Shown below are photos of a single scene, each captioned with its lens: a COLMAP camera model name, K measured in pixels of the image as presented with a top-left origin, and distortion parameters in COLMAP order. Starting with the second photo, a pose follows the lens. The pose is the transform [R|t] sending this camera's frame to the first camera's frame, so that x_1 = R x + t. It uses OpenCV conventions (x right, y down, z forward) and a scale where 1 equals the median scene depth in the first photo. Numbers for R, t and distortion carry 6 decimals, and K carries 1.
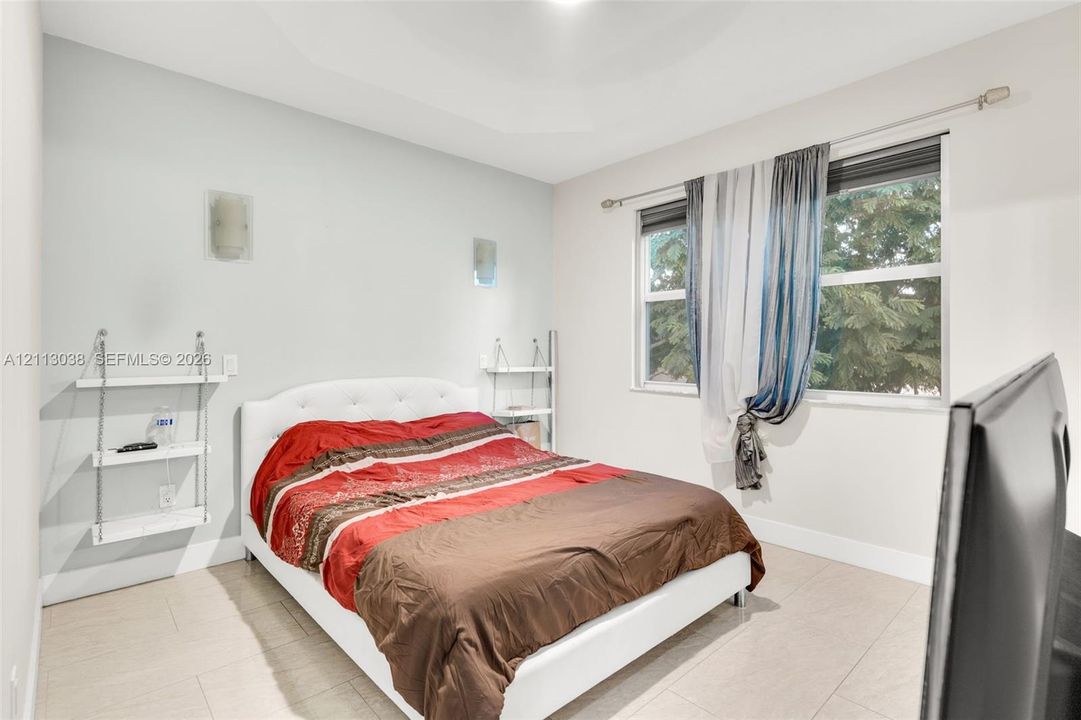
lens RADIAL K [[512.1, 0, 540.5], [0, 512.1, 358.2], [0, 0, 1]] dist [0.000557, 0.000048]
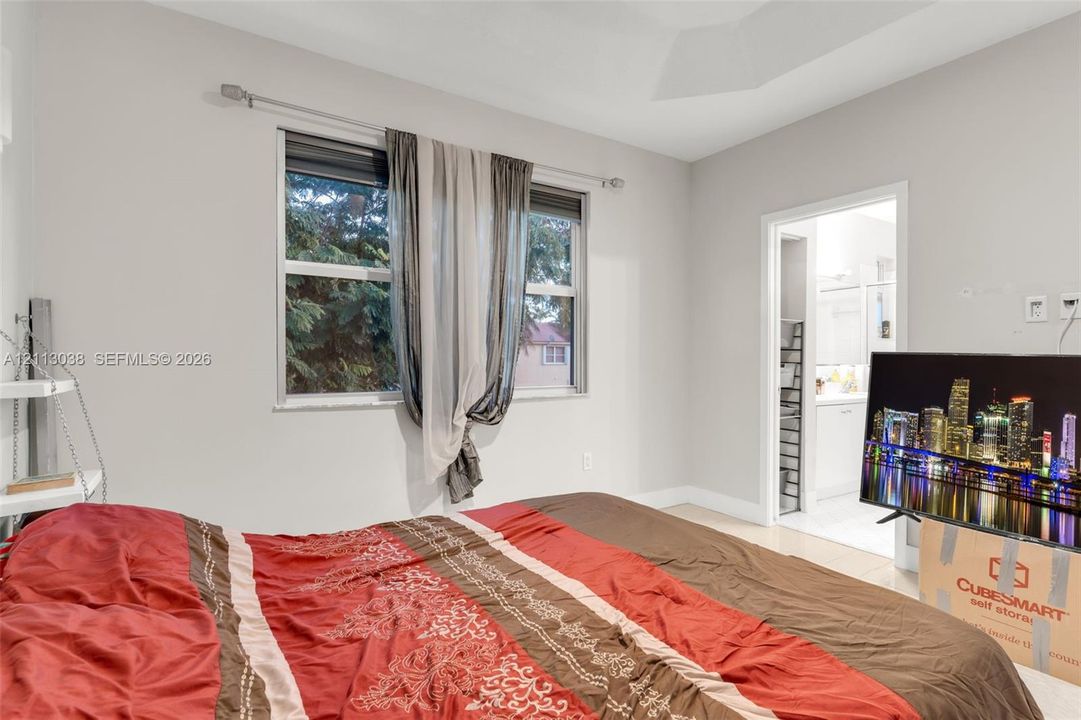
lens RADIAL K [[524.9, 0, 540.3], [0, 524.9, 361.7], [0, 0, 1]] dist [0.000342, -0.000352]
pose [[0.164251, -0.015234, 0.986301, -0.507981], [0.006960, 0.999874, 0.014284, -0.007653], [-0.986394, 0.004519, 0.164336, 0.724199]]
